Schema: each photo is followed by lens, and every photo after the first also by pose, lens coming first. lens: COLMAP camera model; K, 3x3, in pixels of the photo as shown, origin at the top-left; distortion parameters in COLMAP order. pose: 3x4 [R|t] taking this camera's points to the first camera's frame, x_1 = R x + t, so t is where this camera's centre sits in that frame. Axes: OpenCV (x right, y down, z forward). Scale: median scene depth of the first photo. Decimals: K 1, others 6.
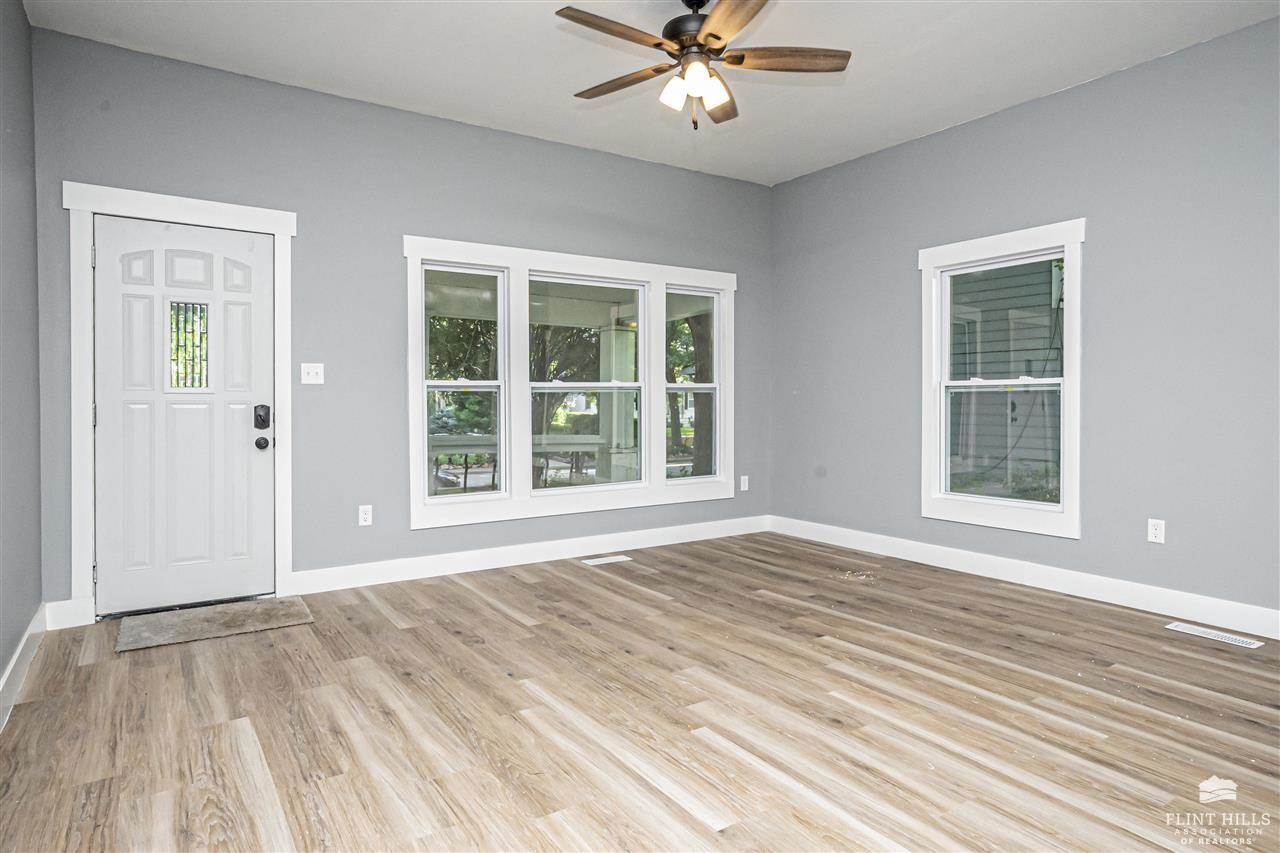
lens RADIAL K [[736.0, 0, 632.7], [0, 736.0, 413.5], [0, 0, 1]] dist [-0.019638, 0.022564]
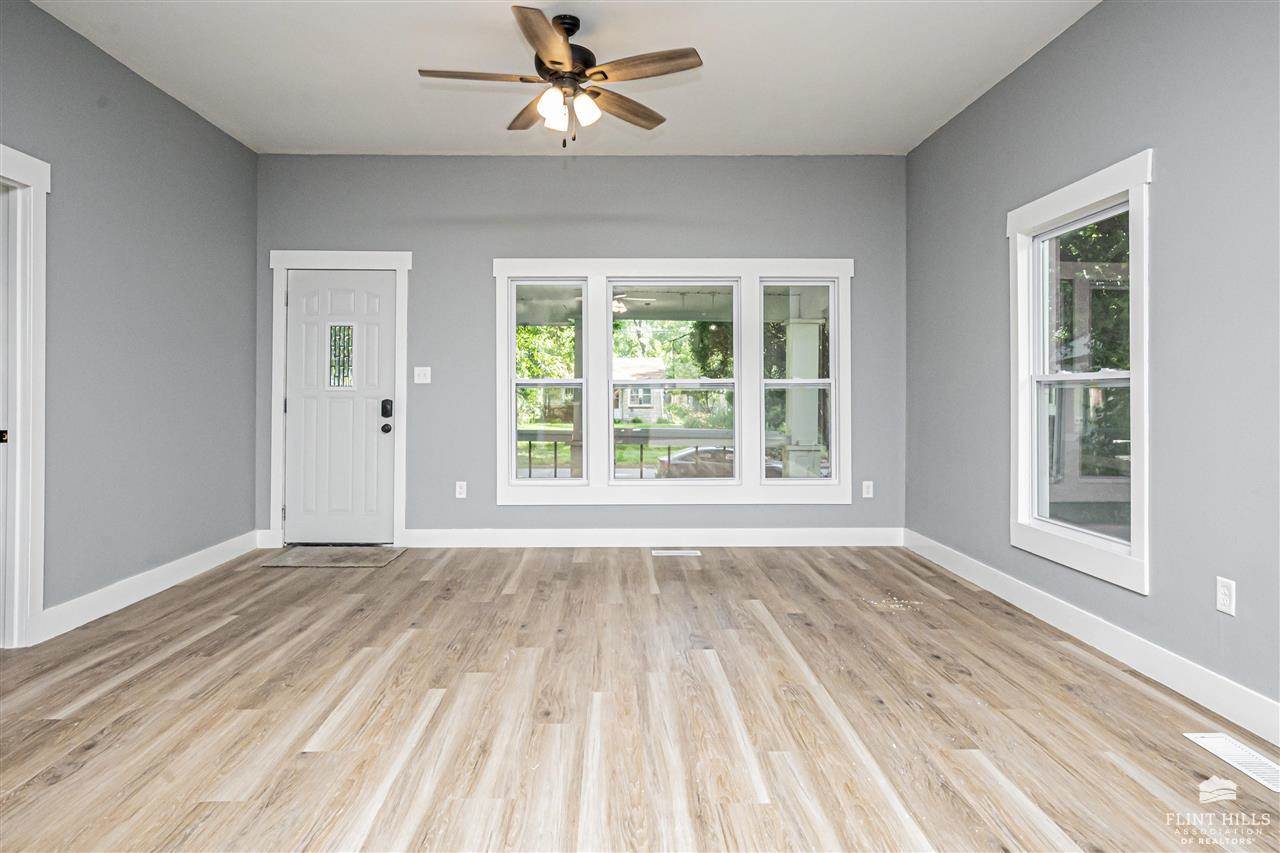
lens RADIAL K [[740.2, 0, 616.1], [0, 740.2, 384.4], [0, 0, 1]] dist [-0.019033, 0.024631]
pose [[0.838562, -0.004032, -0.544792, 0.722622], [-0.012274, 0.999579, -0.026290, -0.010951], [0.544668, 0.028733, 0.838159, 0.137295]]
